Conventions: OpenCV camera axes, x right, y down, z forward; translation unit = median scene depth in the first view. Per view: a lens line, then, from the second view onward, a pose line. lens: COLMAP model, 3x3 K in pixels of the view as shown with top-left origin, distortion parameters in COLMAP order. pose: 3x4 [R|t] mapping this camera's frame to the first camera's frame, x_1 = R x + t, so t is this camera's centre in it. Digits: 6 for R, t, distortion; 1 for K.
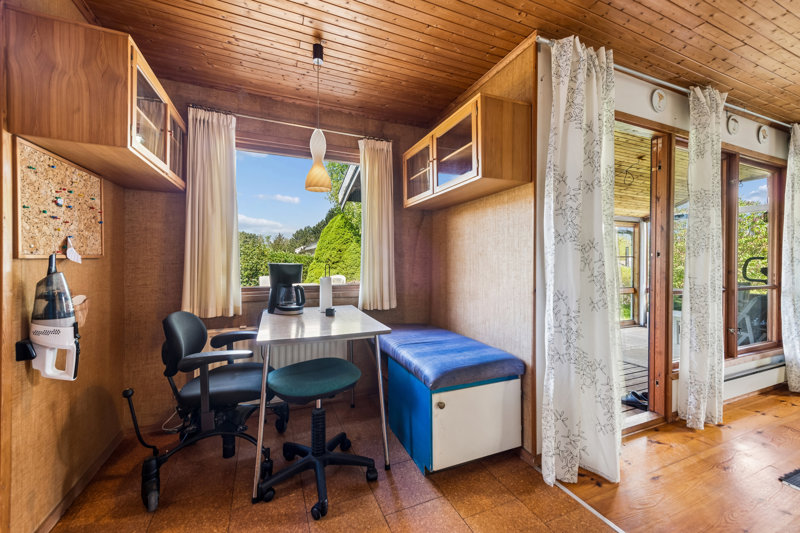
lens RADIAL K [[320.4, 0, 398.0], [0, 320.4, 263.5], [0, 0, 1]] dist [0.003391, 0.000084]
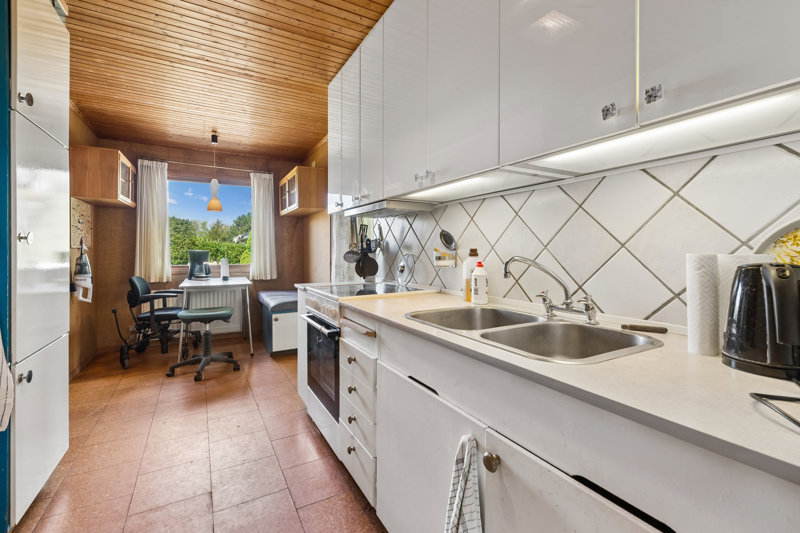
lens RADIAL K [[357.4, 0, 403.2], [0, 357.4, 251.9], [0, 0, 1]] dist [0.000363, 0.000155]
pose [[0.992680, -0.003442, 0.120726, 0.506318], [0.003891, 0.999986, -0.003488, 0.017734], [-0.120712, 0.003932, 0.992680, -1.035987]]
